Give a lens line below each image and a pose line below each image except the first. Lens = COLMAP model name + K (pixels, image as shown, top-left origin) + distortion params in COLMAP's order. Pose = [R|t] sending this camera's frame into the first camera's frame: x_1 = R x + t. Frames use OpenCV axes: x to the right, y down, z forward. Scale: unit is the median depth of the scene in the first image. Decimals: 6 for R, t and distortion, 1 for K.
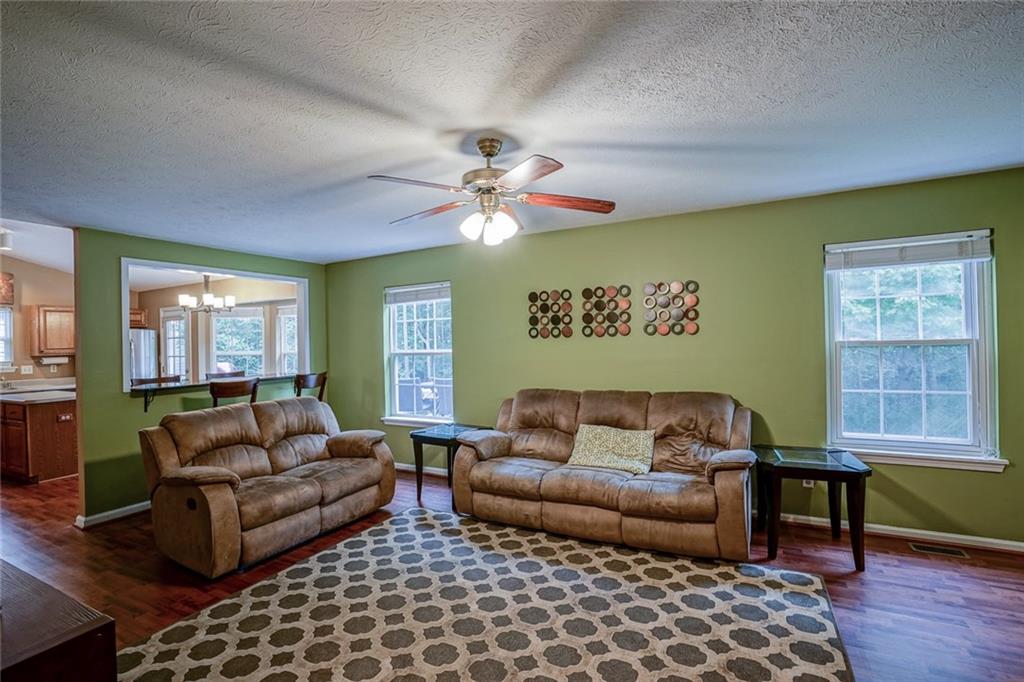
lens RADIAL K [[472.4, 0, 512.3], [0, 472.4, 340.2], [0, 0, 1]] dist [-0.055166, 0.019074]
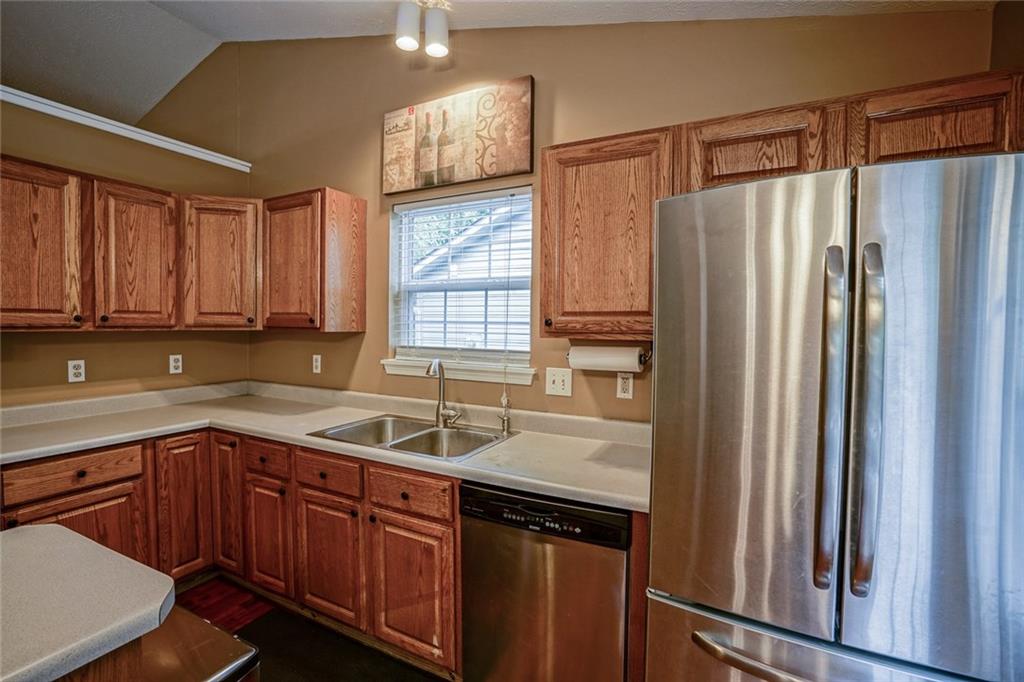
lens RADIAL K [[472.4, 0, 509.4], [0, 472.4, 338.9], [0, 0, 1]] dist [-0.055166, 0.019074]
pose [[0.006575, 0.052054, -0.998623, -1.333367], [-0.007485, 0.998619, 0.052005, 0.035929], [0.999950, 0.007133, 0.006955, 1.709176]]
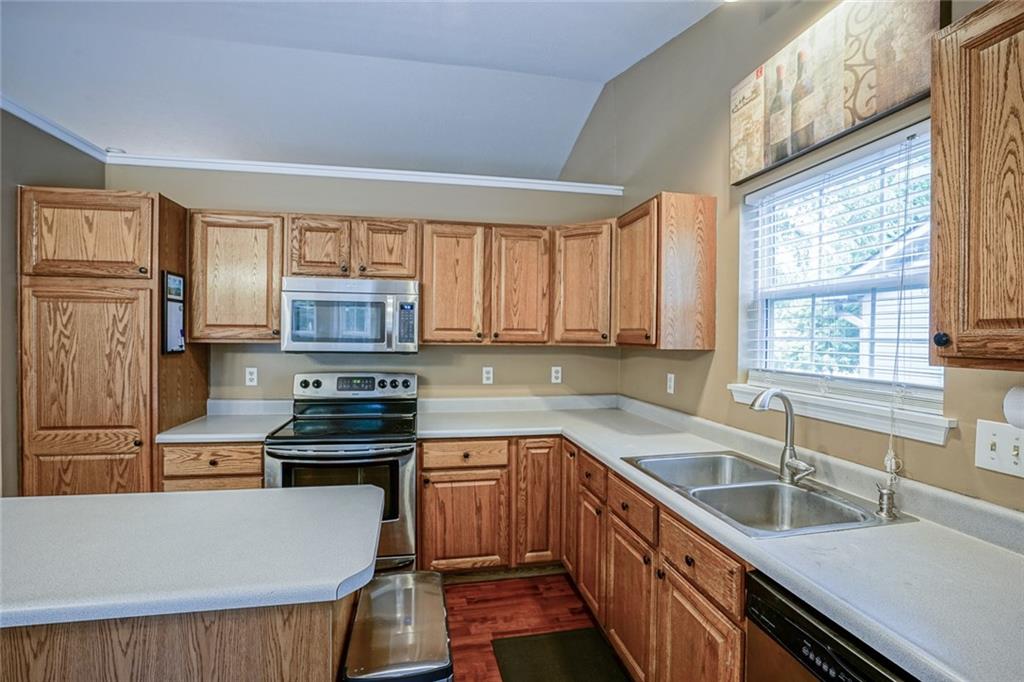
lens RADIAL K [[472.4, 0, 508.2], [0, 472.4, 340.9], [0, 0, 1]] dist [-0.055166, 0.019074]
pose [[-0.774844, 0.018848, -0.631872, -1.455911], [0.006903, 0.999748, 0.021356, 0.037346], [0.632115, 0.012186, -0.774779, 1.795822]]
